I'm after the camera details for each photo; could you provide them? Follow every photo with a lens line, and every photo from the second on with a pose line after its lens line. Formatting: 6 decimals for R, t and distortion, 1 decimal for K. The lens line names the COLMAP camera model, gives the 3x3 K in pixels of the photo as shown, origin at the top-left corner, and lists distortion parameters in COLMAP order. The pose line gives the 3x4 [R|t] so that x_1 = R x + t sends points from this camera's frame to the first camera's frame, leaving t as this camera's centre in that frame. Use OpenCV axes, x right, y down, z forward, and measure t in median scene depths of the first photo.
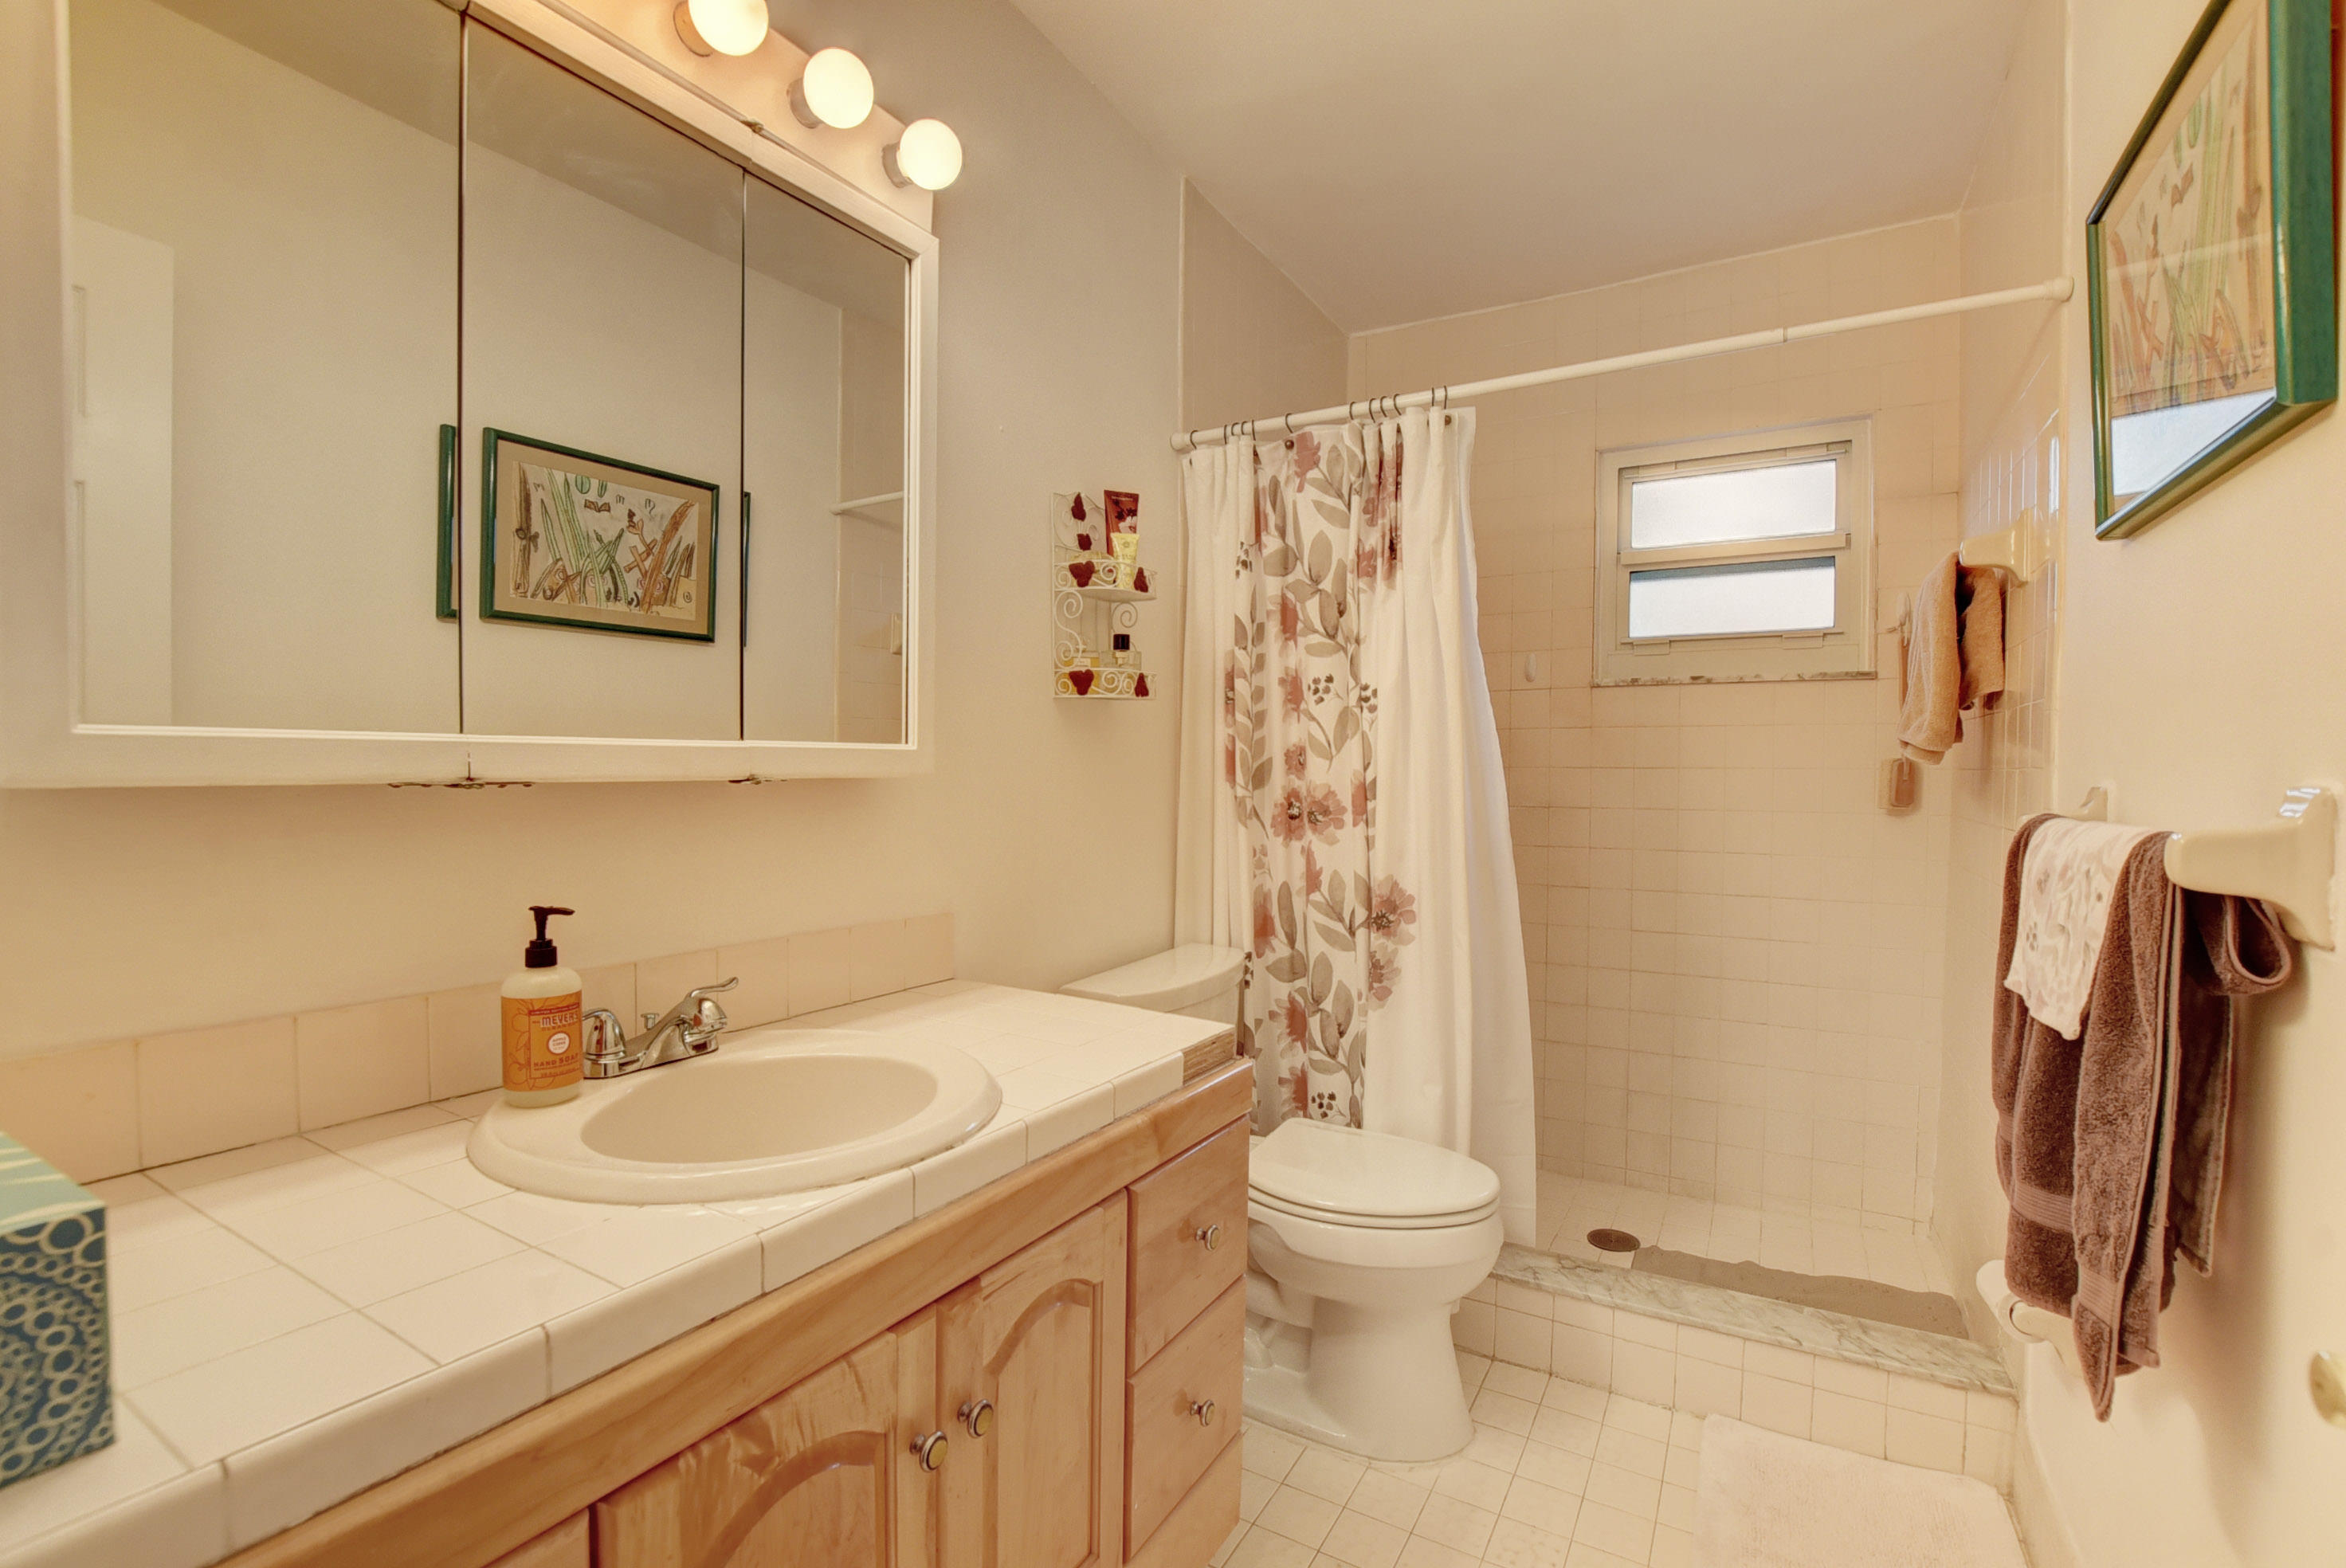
lens RADIAL K [[1036.0, 0, 1170.4], [0, 1036.0, 785.0], [0, 0, 1]] dist [-0.034131, 0.005617]
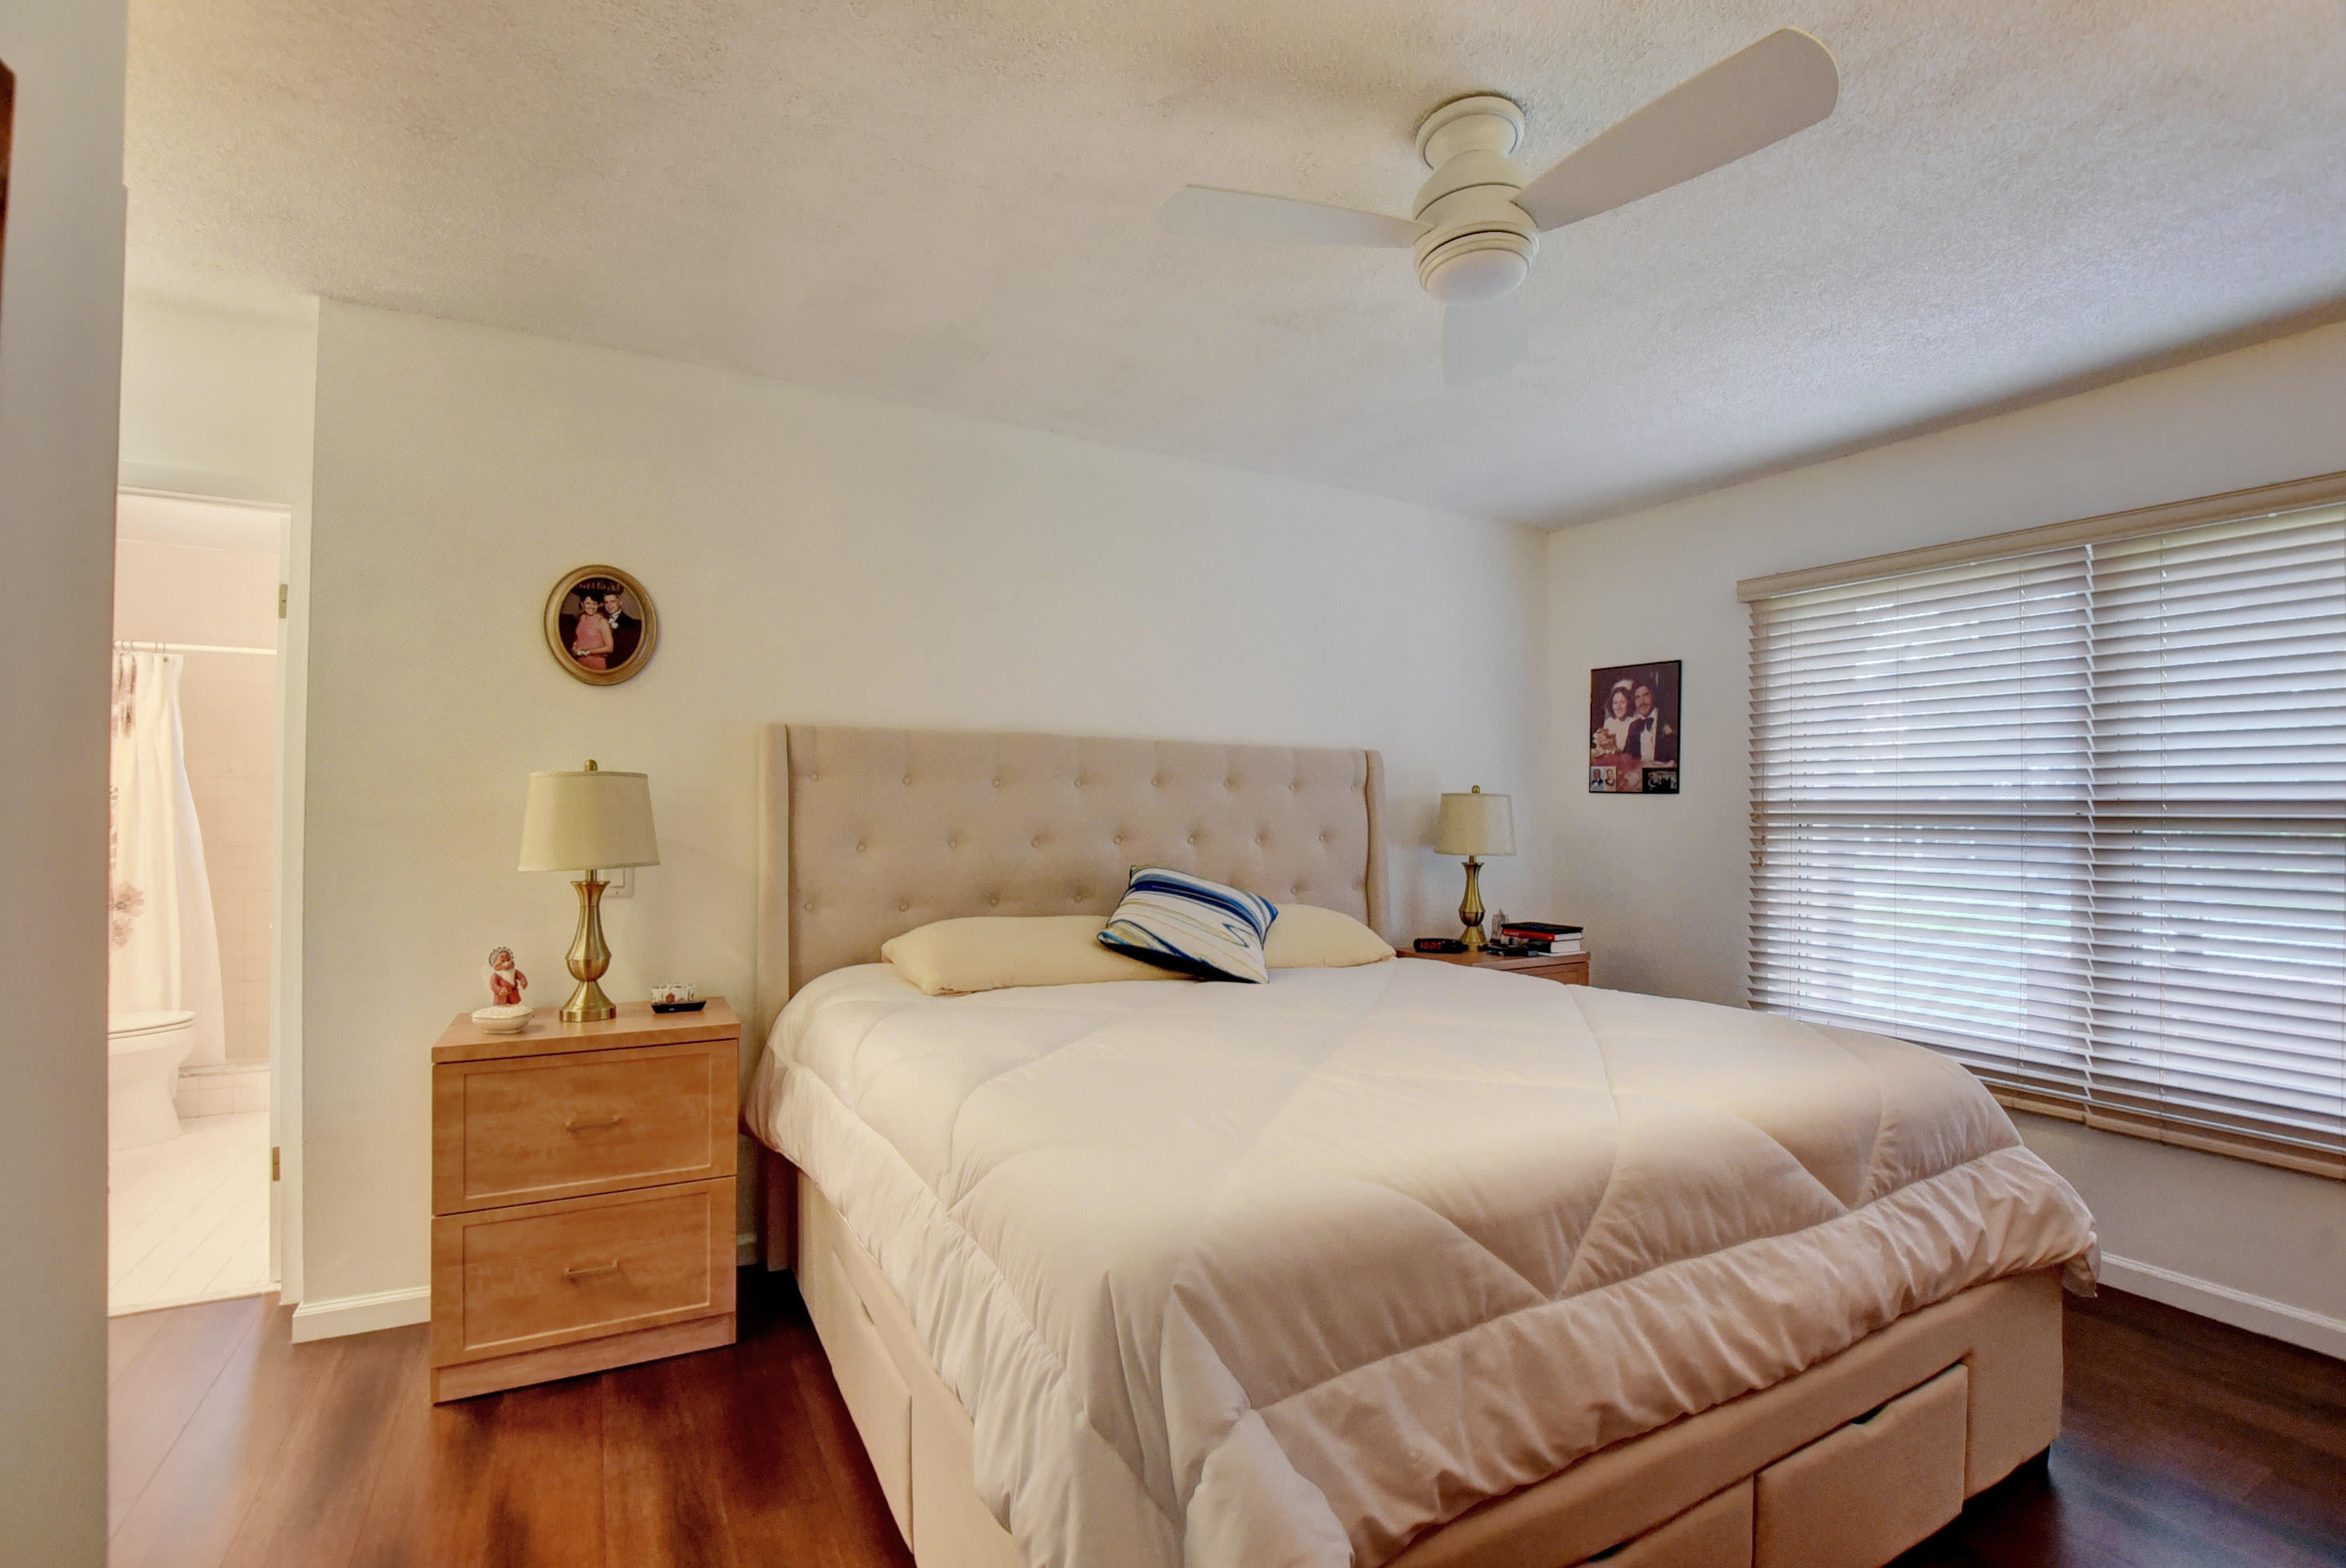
lens RADIAL K [[1036.0, 0, 1173.0], [0, 1036.0, 795.1], [0, 0, 1]] dist [-0.034131, 0.005617]
pose [[0.511327, 0.005726, 0.859367, -0.424152], [0.013330, 0.999805, -0.014593, -0.023963], [-0.859283, 0.018917, 0.511151, -1.738775]]
